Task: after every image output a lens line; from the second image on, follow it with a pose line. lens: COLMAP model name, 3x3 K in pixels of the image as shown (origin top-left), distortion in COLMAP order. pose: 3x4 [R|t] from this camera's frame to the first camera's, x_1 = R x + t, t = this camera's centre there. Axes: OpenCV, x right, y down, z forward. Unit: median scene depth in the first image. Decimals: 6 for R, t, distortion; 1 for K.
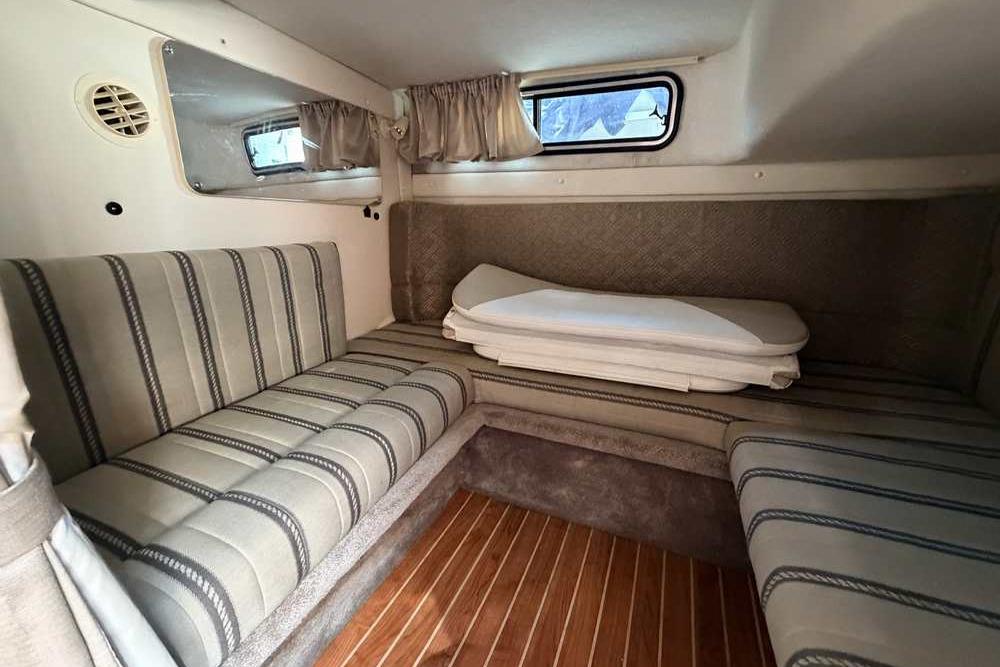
lens RADIAL K [[400.4, 0, 497.2], [0, 400.4, 334.1], [0, 0, 1]] dist [0.002335, 0.000513]
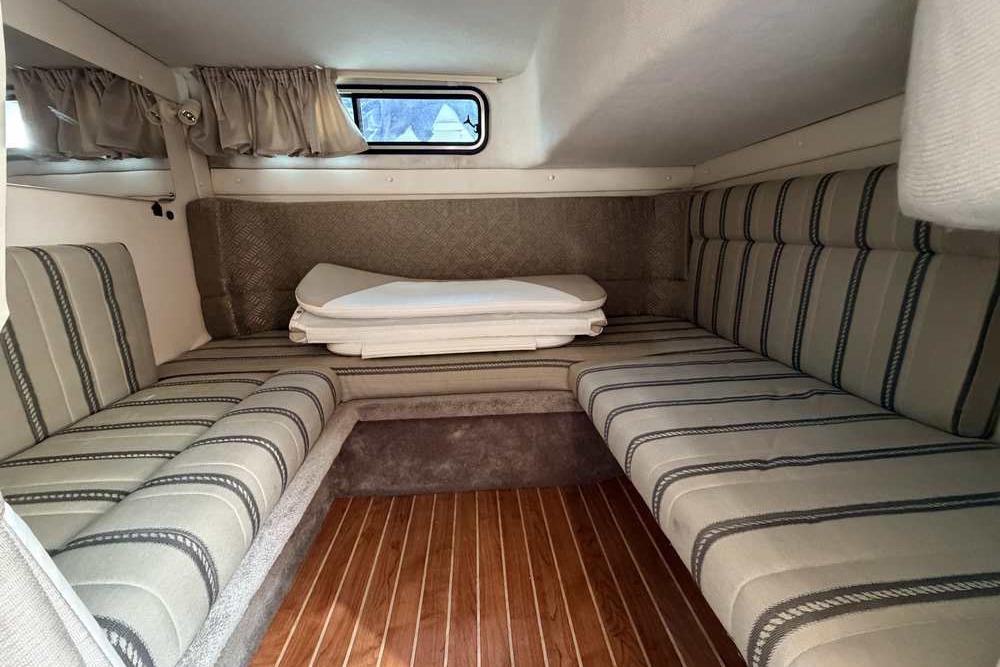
lens RADIAL K [[401.5, 0, 497.0], [0, 401.5, 336.5], [0, 0, 1]] dist [0.001283, 0.000050]
pose [[0.889213, -0.137133, 0.436456, -0.132291], [0.150637, 0.988582, 0.003710, 0.072283], [-0.431982, 0.062448, 0.899718, -0.035878]]
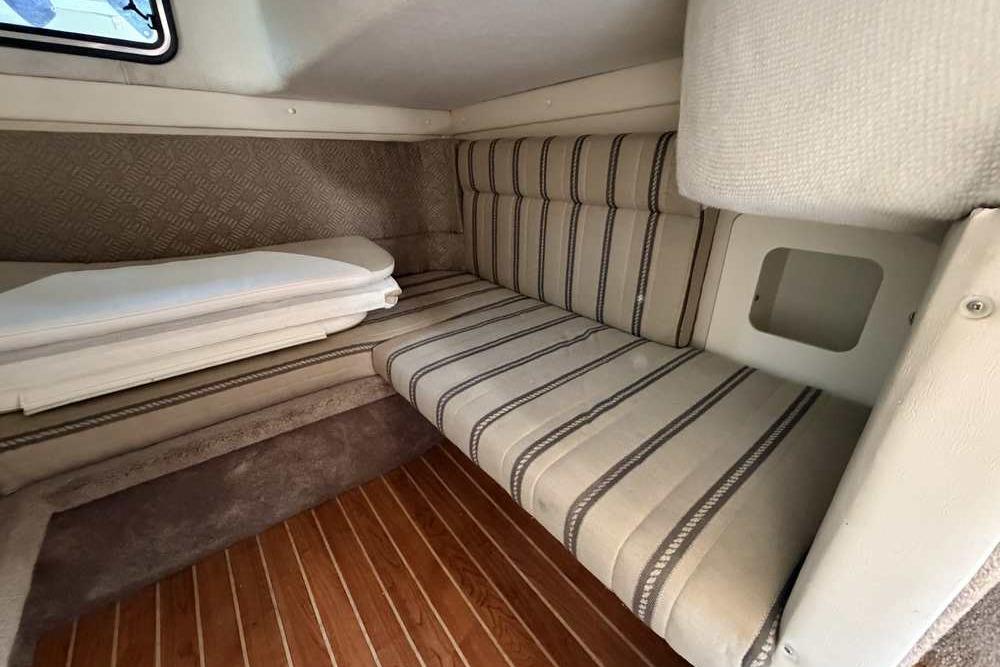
lens RADIAL K [[400.4, 0, 497.2], [0, 400.4, 334.1], [0, 0, 1]] dist [0.002335, 0.000513]
pose [[0.473580, -0.353639, 0.806636, -0.109647], [0.252218, 0.931948, 0.260500, -0.014729], [-0.843865, 0.080080, 0.530546, 0.096589]]
